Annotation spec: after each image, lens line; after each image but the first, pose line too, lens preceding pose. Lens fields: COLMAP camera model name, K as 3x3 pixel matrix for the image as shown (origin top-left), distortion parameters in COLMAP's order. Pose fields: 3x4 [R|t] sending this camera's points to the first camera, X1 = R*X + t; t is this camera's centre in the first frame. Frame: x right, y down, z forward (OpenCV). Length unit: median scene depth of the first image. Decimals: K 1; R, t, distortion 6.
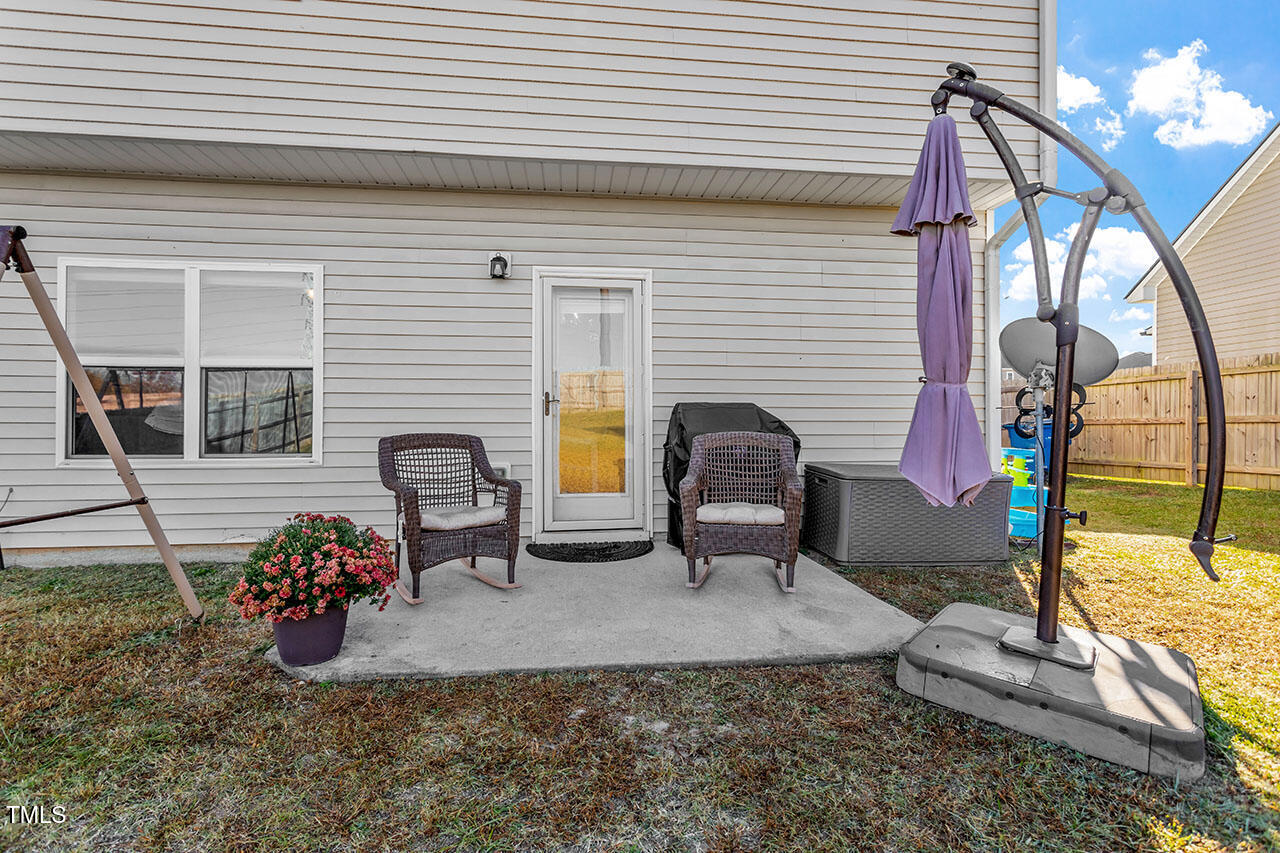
lens RADIAL K [[611.2, 0, 633.5], [0, 611.2, 430.4], [0, 0, 1]] dist [-0.001471, -0.000198]
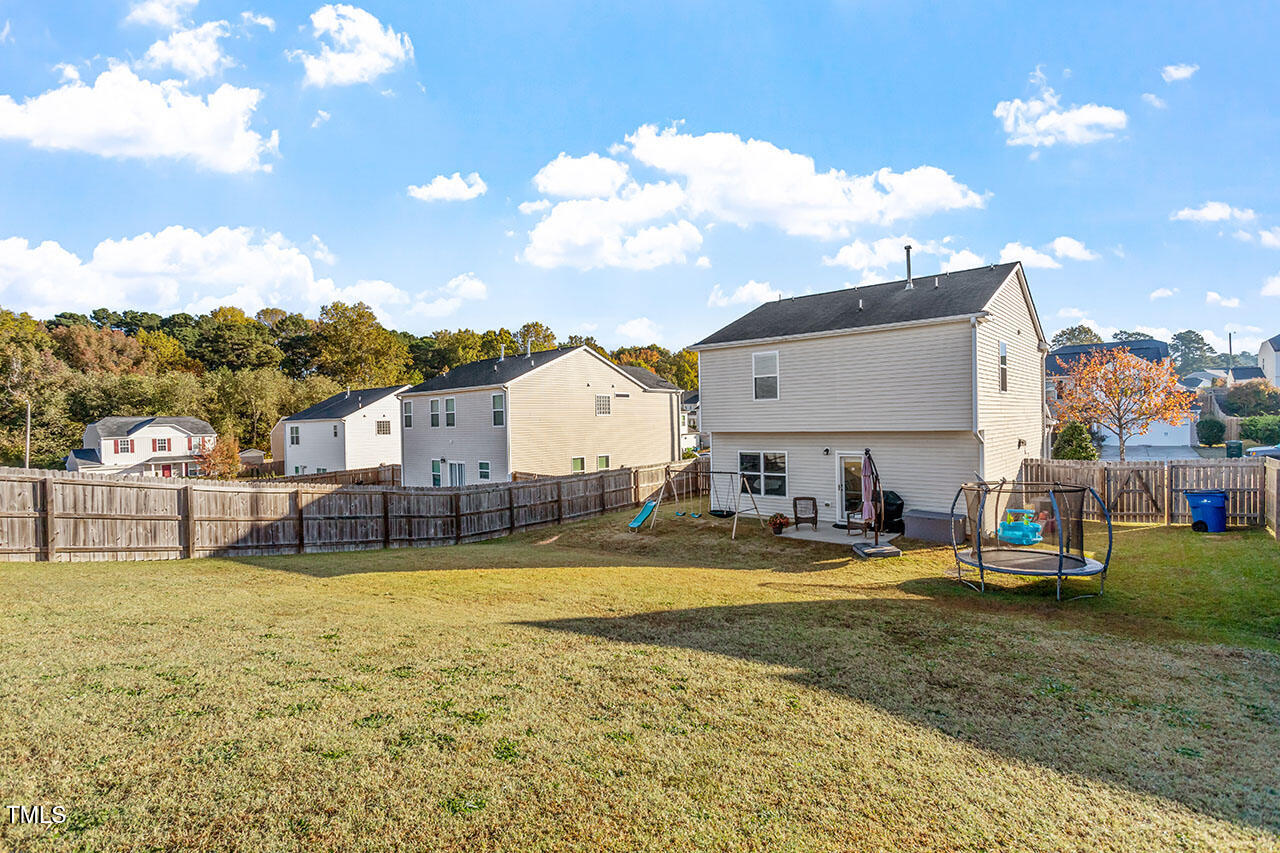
lens RADIAL K [[611.2, 0, 633.5], [0, 611.2, 430.4], [0, 0, 1]] dist [-0.001471, -0.000198]
pose [[0.670909, 0.000728, -0.741539, 2.307646], [0.019961, 0.999619, 0.019042, -0.630806], [0.741271, -0.027577, 0.670639, -3.160661]]
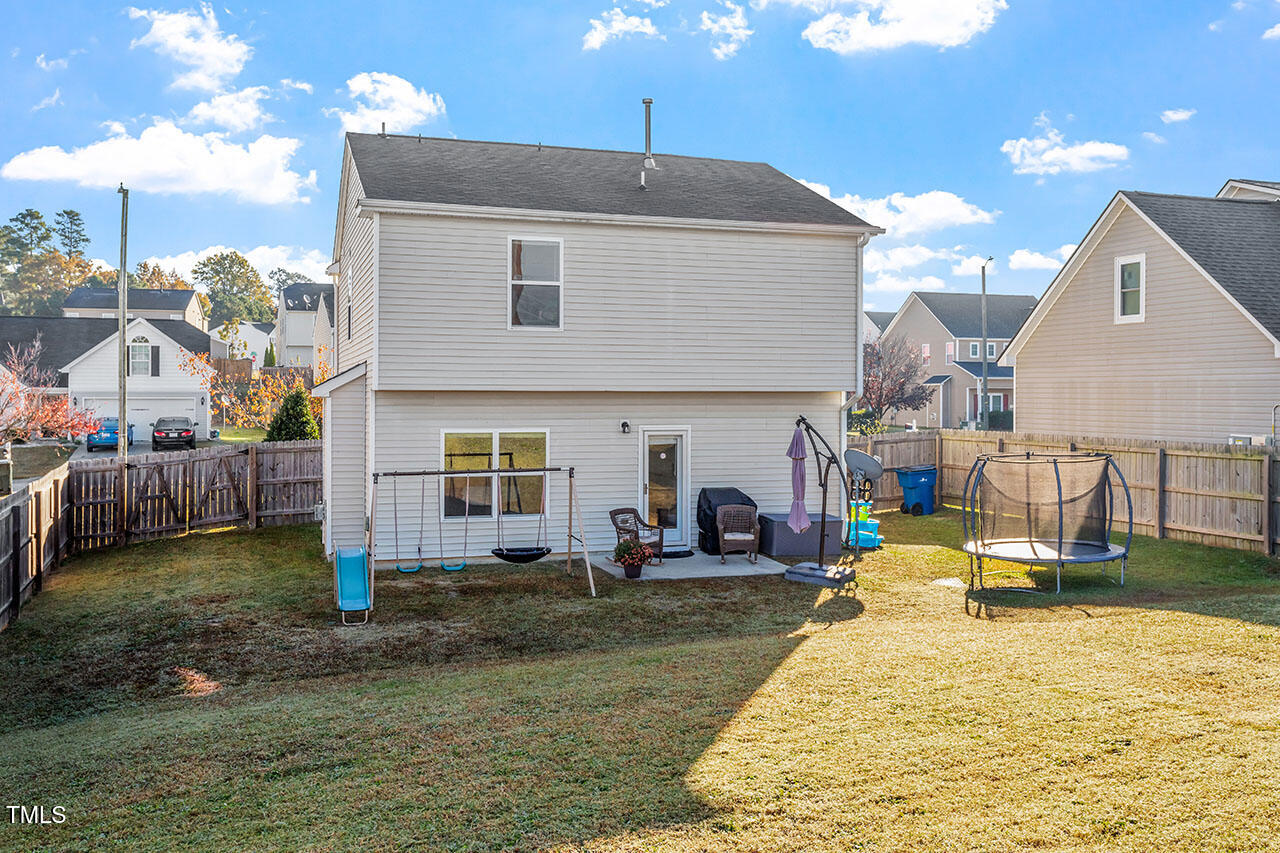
lens RADIAL K [[1153.4, 0, 642.3], [0, 1153.4, 388.3], [0, 0, 1]] dist [0.000844, 0.003372]
pose [[0.979916, 0.007490, 0.199270, -1.247668], [-0.006865, 0.999969, -0.003828, -0.494334], [-0.199293, 0.002383, 0.979937, -3.888815]]
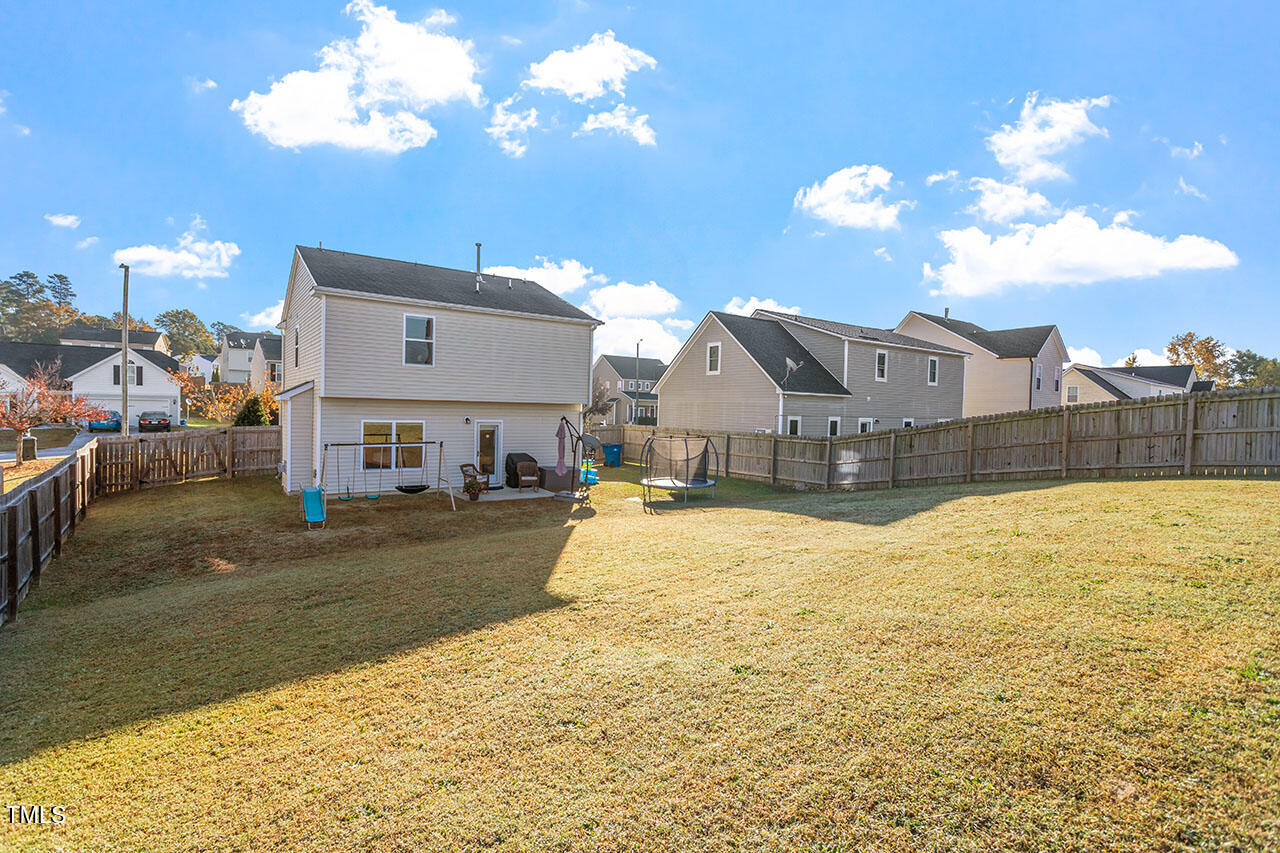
lens RADIAL K [[609.5, 0, 638.6], [0, 609.5, 424.6], [0, 0, 1]] dist [0.000700, 0.000793]
pose [[0.876038, 0.013325, 0.482057, -1.495308], [-0.029131, 0.999255, 0.025318, -0.476279], [-0.481361, -0.036222, 0.875774, -3.949859]]
